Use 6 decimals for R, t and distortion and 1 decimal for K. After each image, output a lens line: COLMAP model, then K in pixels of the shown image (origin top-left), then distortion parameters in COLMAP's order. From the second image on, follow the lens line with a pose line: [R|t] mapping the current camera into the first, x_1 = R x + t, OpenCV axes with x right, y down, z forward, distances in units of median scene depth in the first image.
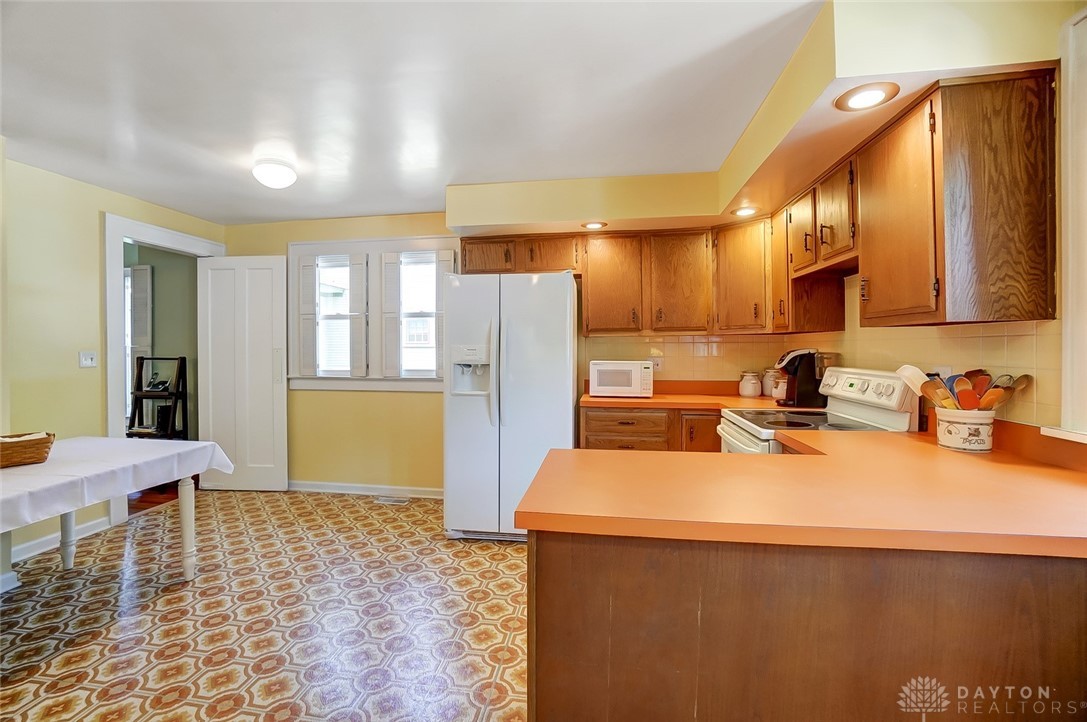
lens RADIAL K [[494.2, 0, 530.8], [0, 494.2, 348.2], [0, 0, 1]] dist [-0.064599, 0.019992]
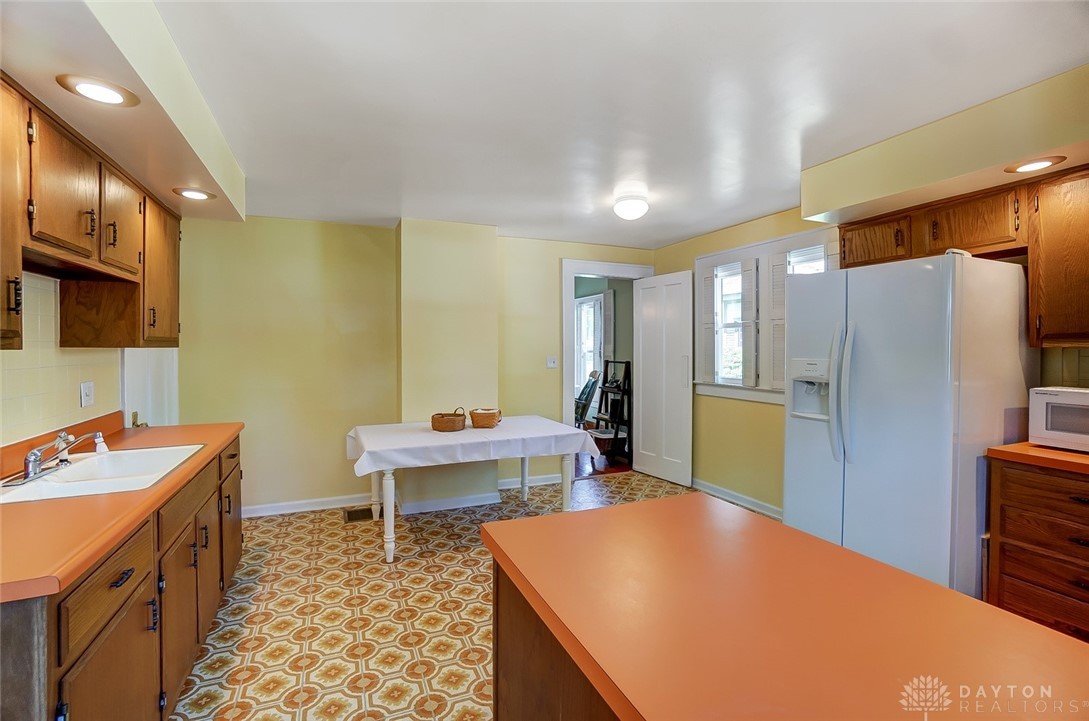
lens RADIAL K [[495.1, 0, 531.8], [0, 495.1, 347.7], [0, 0, 1]] dist [-0.064599, 0.019992]
pose [[0.508920, 0.003429, -0.860807, 0.305553], [-0.003607, 0.999992, 0.001851, -0.021992], [0.860806, 0.002163, 0.508928, 0.163282]]
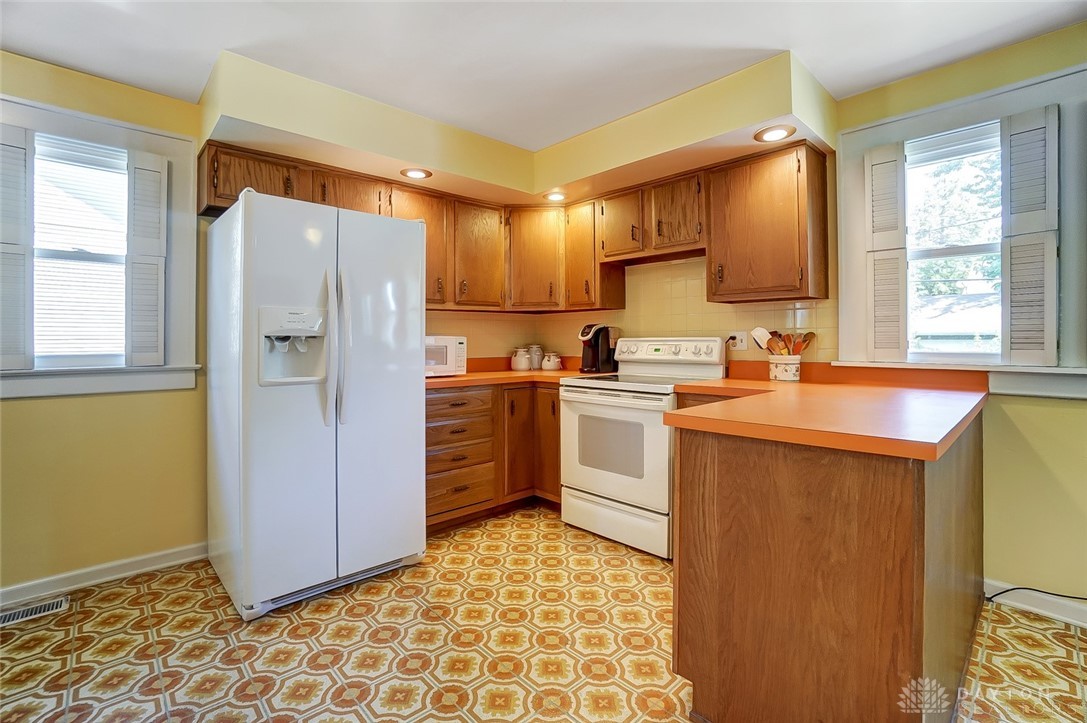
lens RADIAL K [[487.5, 0, 540.7], [0, 487.5, 339.1], [0, 0, 1]] dist [-0.064256, 0.019286]
pose [[0.611422, 0.001345, 0.791303, -0.379541], [0.005630, 0.999966, -0.006049, 0.037666], [-0.791284, 0.008153, 0.611394, 0.318134]]
